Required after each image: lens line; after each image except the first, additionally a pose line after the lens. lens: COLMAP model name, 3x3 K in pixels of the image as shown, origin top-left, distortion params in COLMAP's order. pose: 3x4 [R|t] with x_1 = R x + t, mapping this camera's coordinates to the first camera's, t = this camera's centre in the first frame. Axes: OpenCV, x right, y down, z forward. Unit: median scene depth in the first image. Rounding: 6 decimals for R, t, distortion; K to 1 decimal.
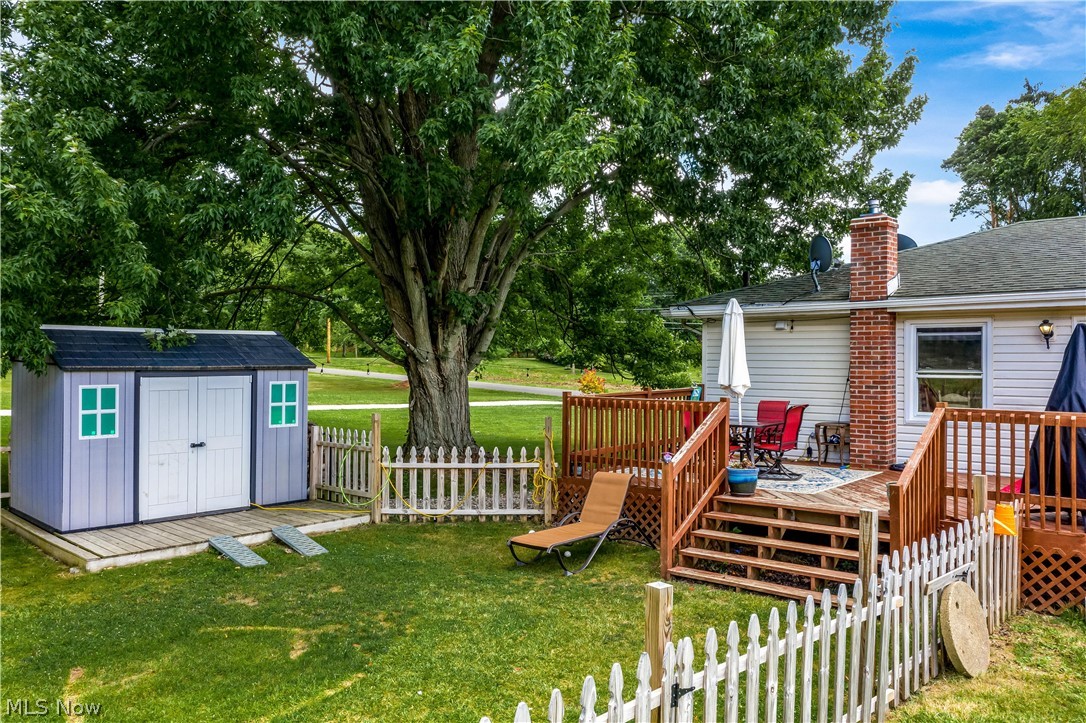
lens RADIAL K [[873.1, 0, 542.4], [0, 873.1, 352.1], [0, 0, 1]] dist [-0.012499, 0.012553]
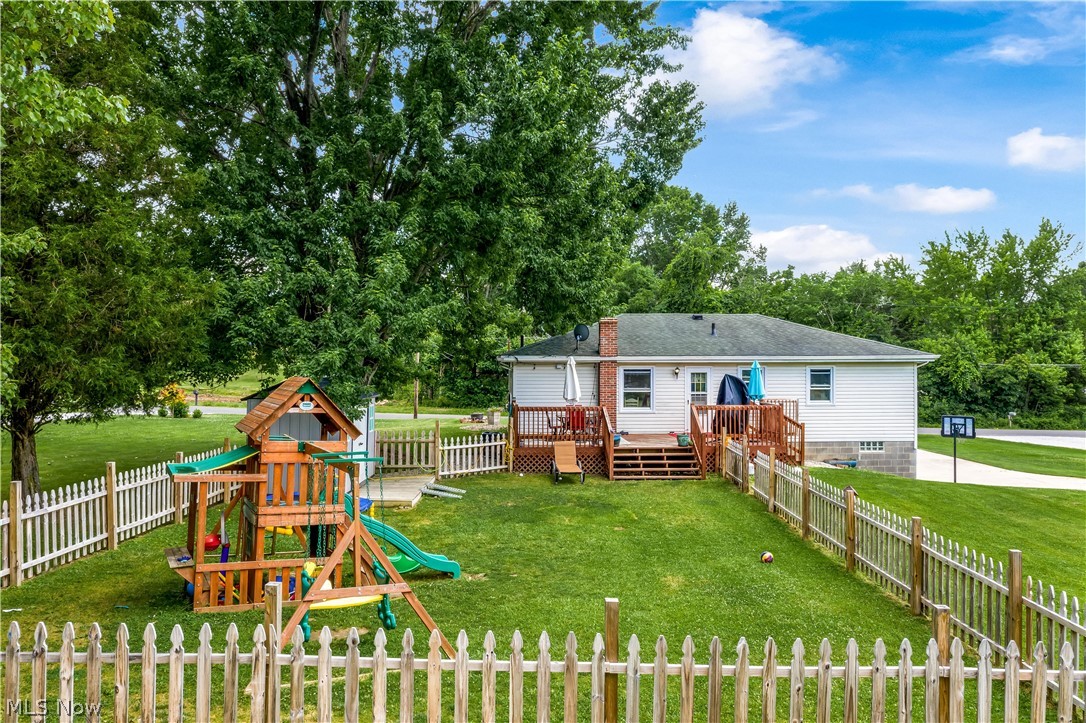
lens RADIAL K [[873.1, 0, 533.7], [0, 873.1, 359.7], [0, 0, 1]] dist [-0.012499, 0.012553]
pose [[0.728279, -0.002500, 0.685276, -1.290004], [-0.005540, 0.999939, 0.009537, -0.074401], [-0.685258, -0.010742, 0.728221, -0.464378]]
